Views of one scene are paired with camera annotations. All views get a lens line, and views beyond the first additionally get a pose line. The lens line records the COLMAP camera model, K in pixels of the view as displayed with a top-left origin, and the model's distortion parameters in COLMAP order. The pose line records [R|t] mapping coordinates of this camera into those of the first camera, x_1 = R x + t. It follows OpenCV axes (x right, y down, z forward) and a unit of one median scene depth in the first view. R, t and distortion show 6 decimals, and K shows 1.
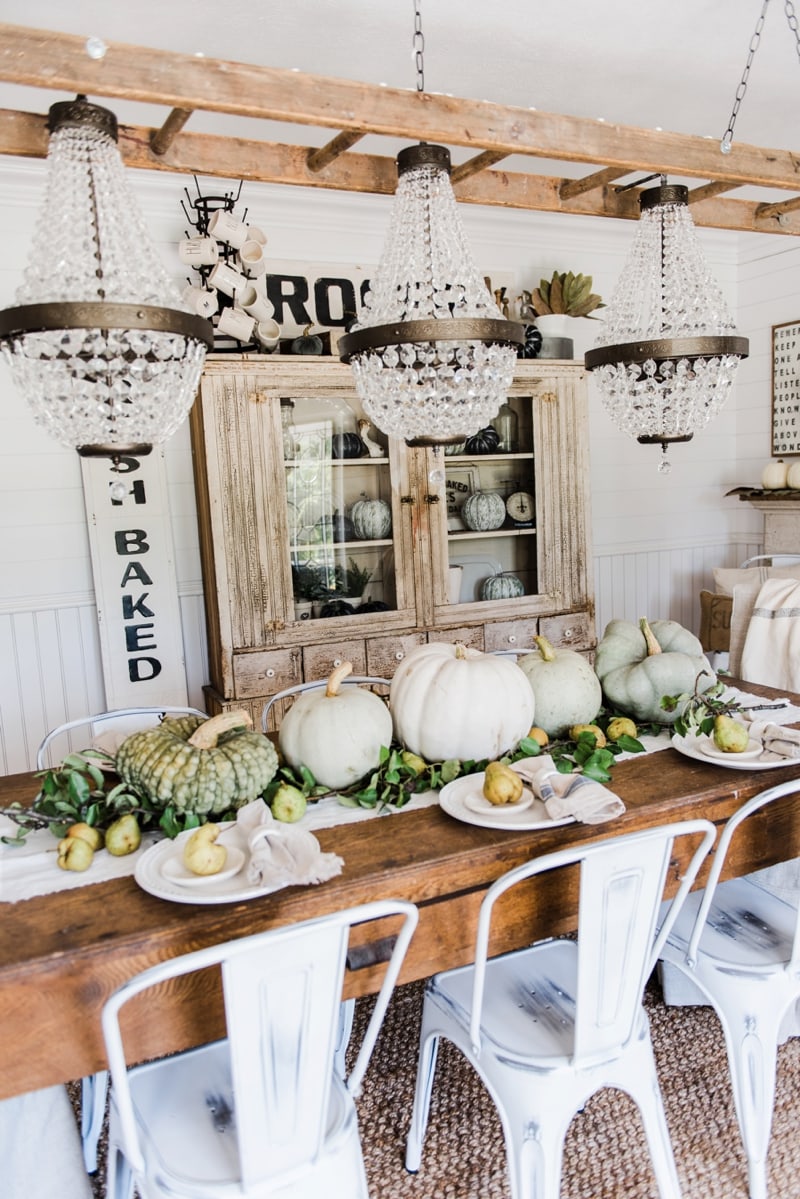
lens RADIAL K [[876.2, 0, 396.4], [0, 876.2, 606.4], [0, 0, 1]] dist [0.008316, -0.013258]
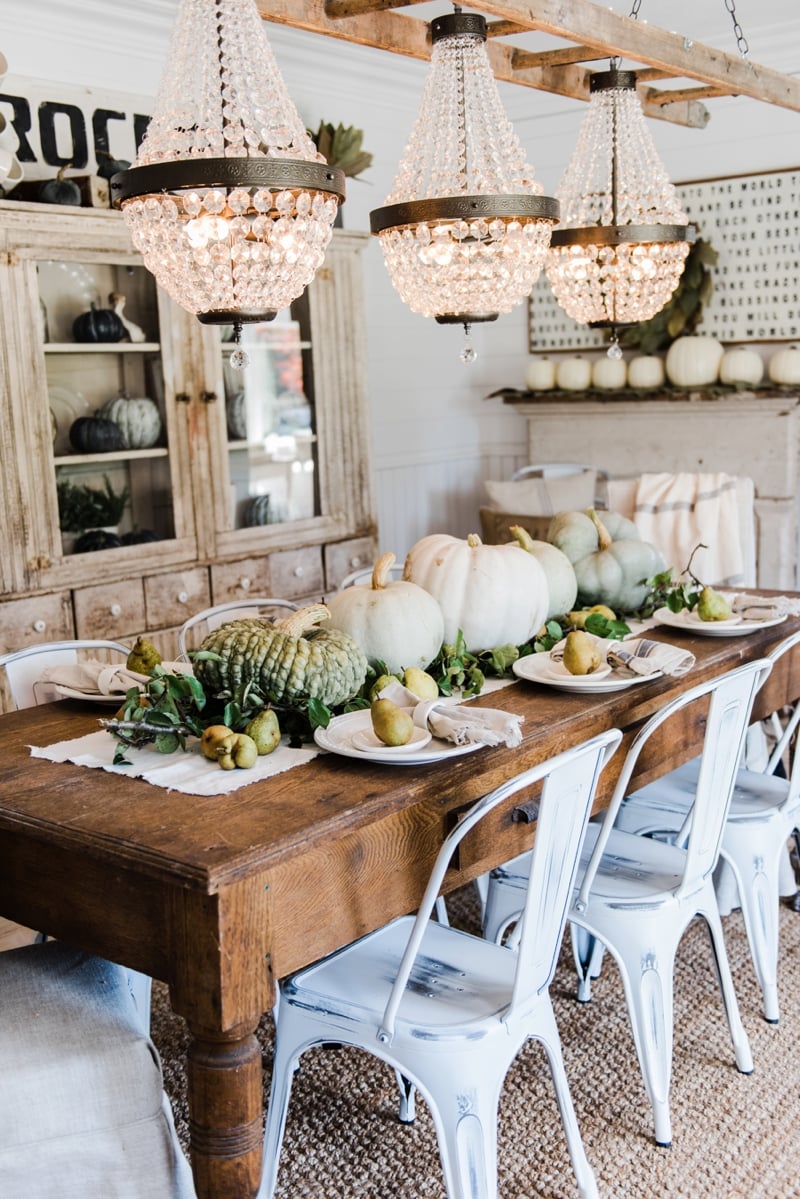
lens RADIAL K [[1283.1, 0, 381.1], [0, 1283.1, 602.7], [0, 0, 1]] dist [-0.005762, 0.000000]
pose [[0.907493, -0.063101, 0.415301, -0.547026], [0.055899, 0.998001, 0.029491, 0.065478], [-0.416331, -0.003548, 0.909206, -0.207666]]
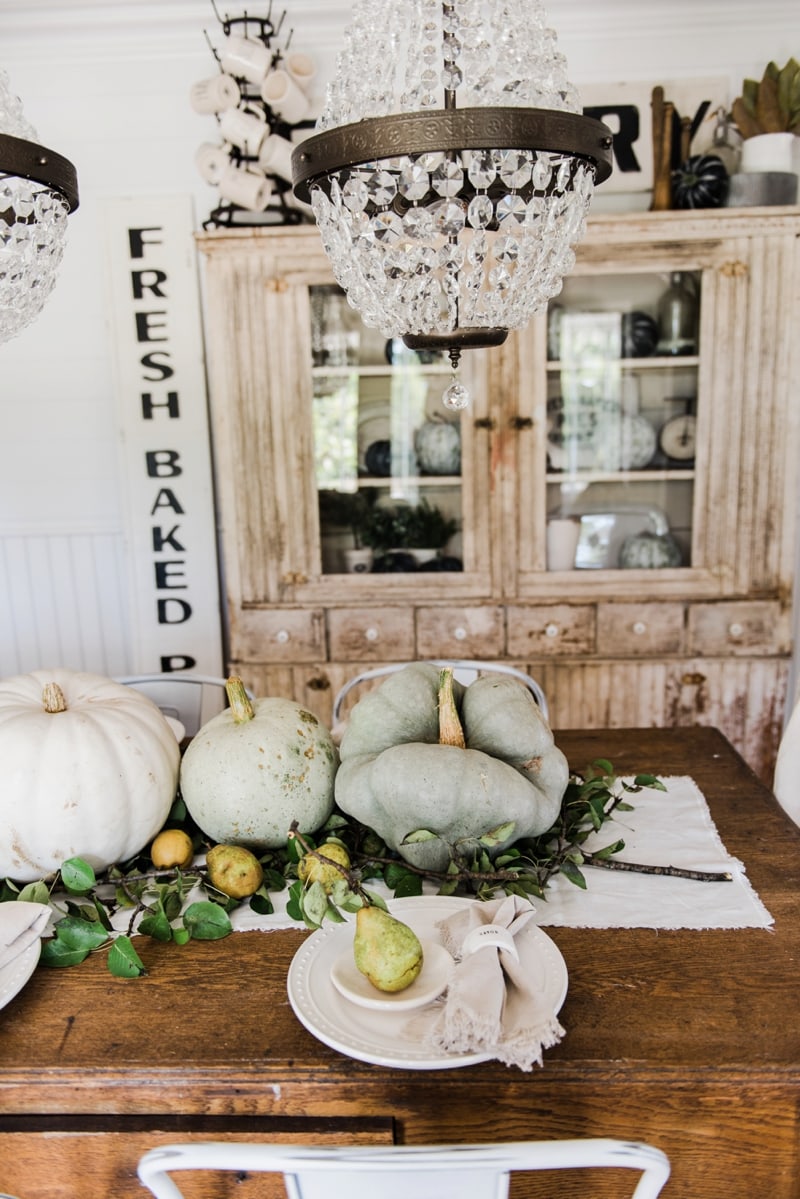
lens RADIAL K [[926.4, 0, 403.8], [0, 926.4, 609.3], [0, 0, 1]] dist [0.009450, -0.006412]
pose [[0.888231, 0.120059, -0.443432, 0.542120], [-0.075672, 0.990298, 0.116545, -0.092733], [0.453122, -0.069963, 0.888699, 0.478157]]
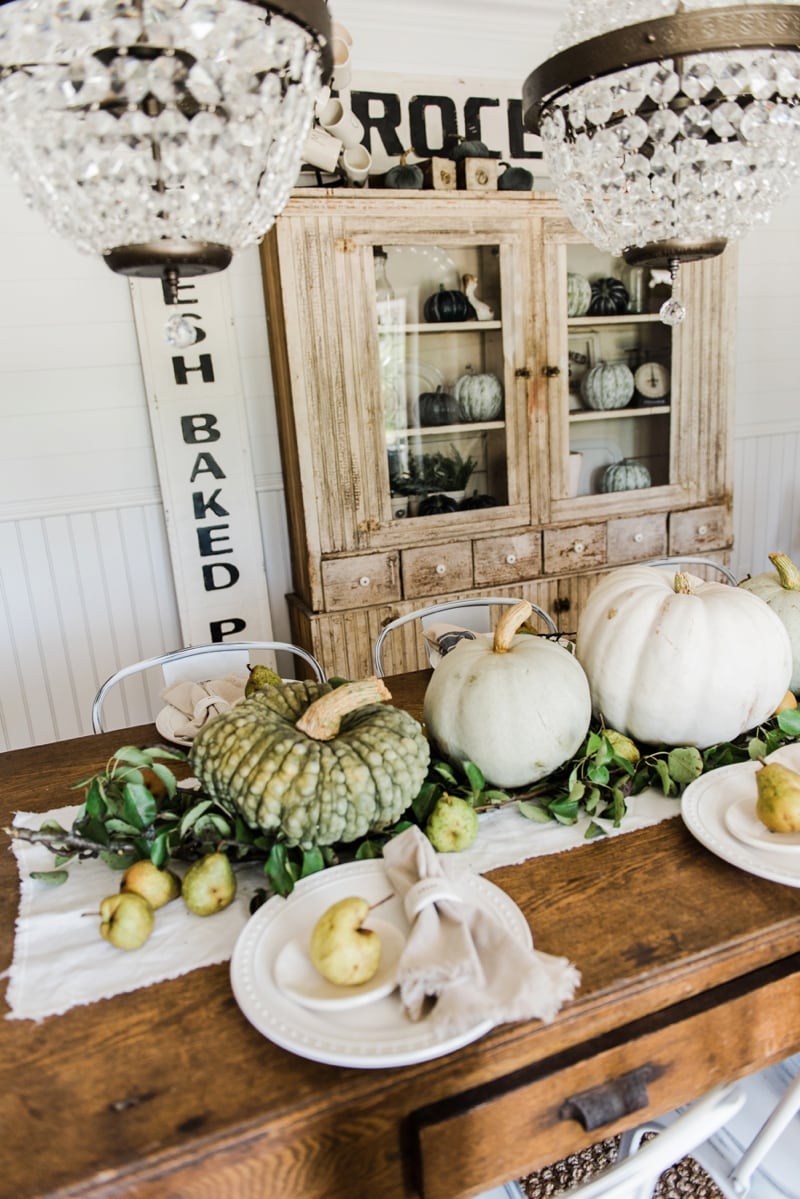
lens RADIAL K [[834.2, 0, 400.2], [0, 834.2, 603.3], [0, 0, 1]] dist [-0.008534, -0.001288]
pose [[0.998118, -0.000629, -0.061324, -0.096136], [0.008762, 0.991153, 0.132438, -0.017465], [0.060698, -0.132726, 0.989292, 0.309976]]
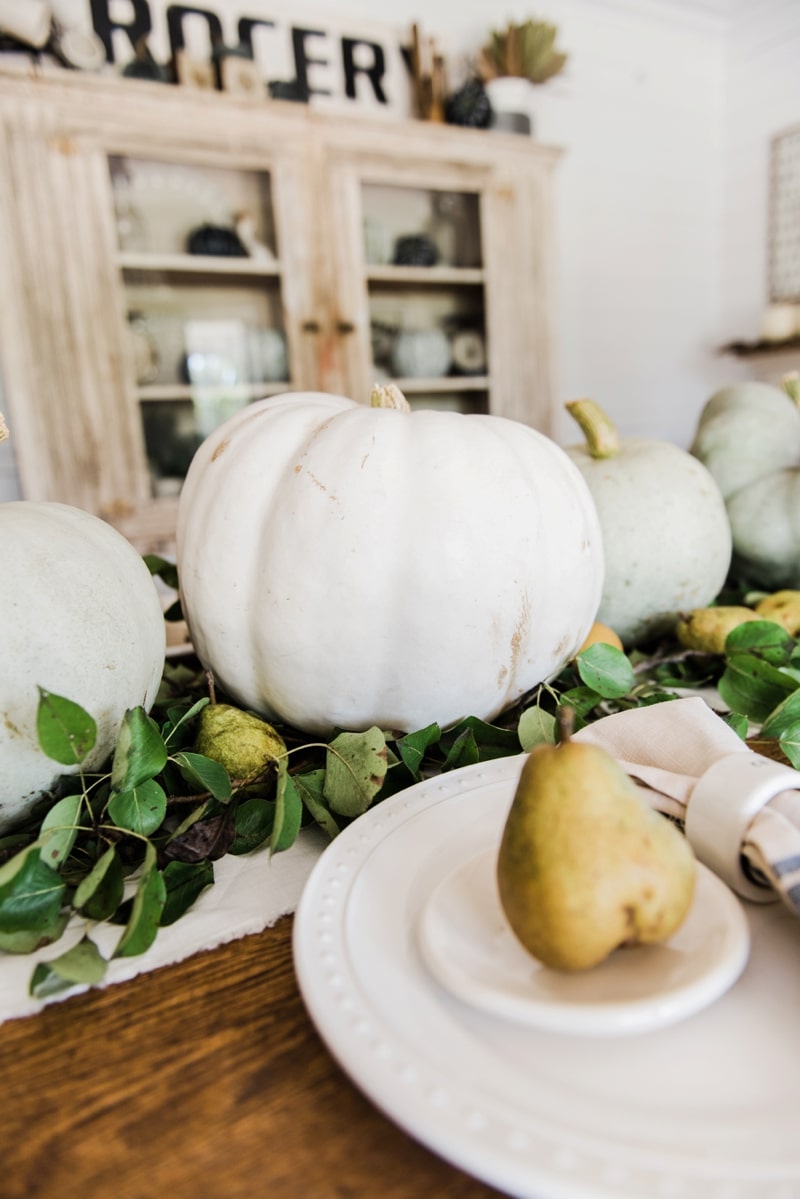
lens RADIAL K [[784.8, 0, 395.8], [0, 784.8, 598.6], [0, 0, 1]] dist [-0.002741, -0.000301]
pose [[0.996860, -0.033553, 0.071723, 0.048257], [0.028990, 0.997545, 0.063743, 0.097950], [-0.073686, -0.061463, 0.995386, 0.626955]]
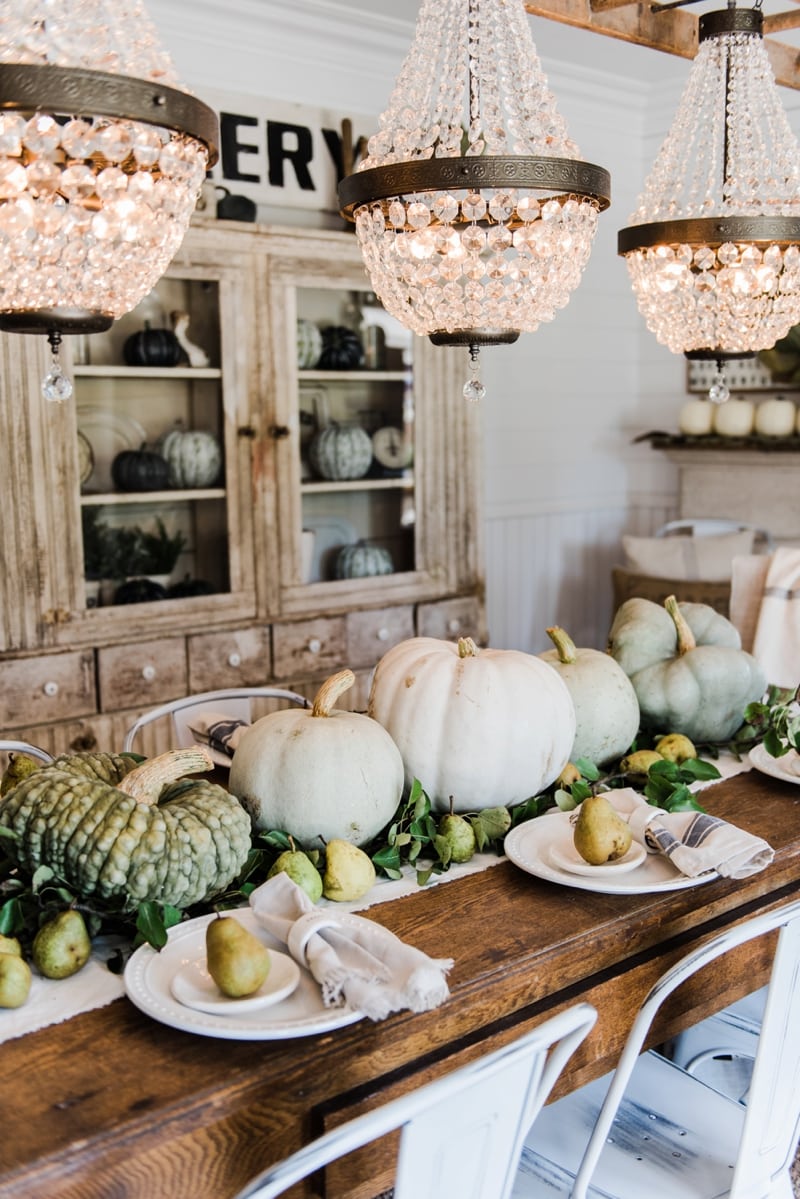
lens RADIAL K [[1227.5, 0, 391.3], [0, 1227.5, 605.5], [0, 0, 1]] dist [-0.007045, 0.000000]
pose [[0.964638, -0.004215, 0.263543, -0.228660], [0.002036, 0.999961, 0.008543, 0.010575], [-0.263569, -0.007704, 0.964610, 0.076718]]
